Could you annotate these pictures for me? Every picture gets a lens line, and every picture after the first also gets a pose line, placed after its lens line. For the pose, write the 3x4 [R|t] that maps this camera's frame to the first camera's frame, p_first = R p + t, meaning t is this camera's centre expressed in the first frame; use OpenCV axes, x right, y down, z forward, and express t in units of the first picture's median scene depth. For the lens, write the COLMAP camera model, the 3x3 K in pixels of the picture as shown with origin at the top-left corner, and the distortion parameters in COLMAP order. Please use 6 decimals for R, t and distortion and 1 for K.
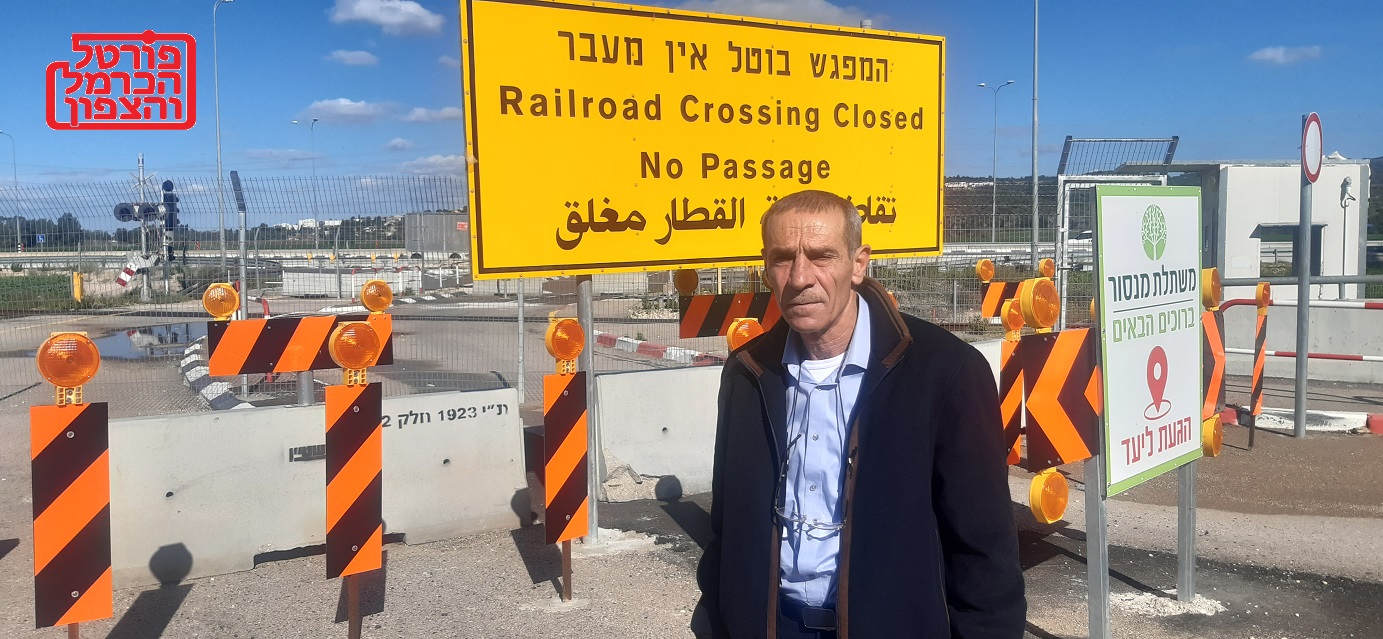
lens RADIAL K [[1058.8, 0, 692.6], [0, 1058.8, 319.2], [0, 0, 1]] dist [0.019187, -0.038638]
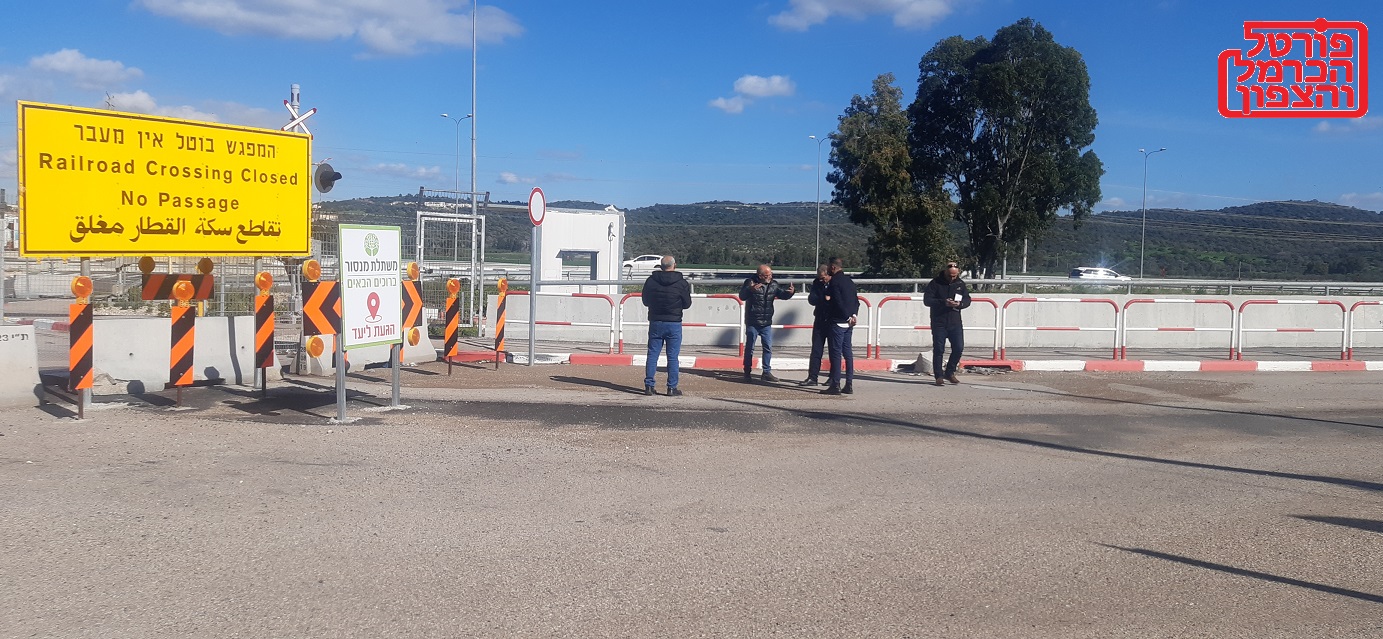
lens RADIAL K [[1058.8, 0, 696.9], [0, 1058.8, 318.6], [0, 0, 1]] dist [0.019187, -0.038638]
pose [[0.884372, 0.010164, 0.466673, -0.022771], [-0.001447, 0.999818, -0.019034, 0.092490], [-0.466781, 0.016158, 0.884225, -1.039902]]
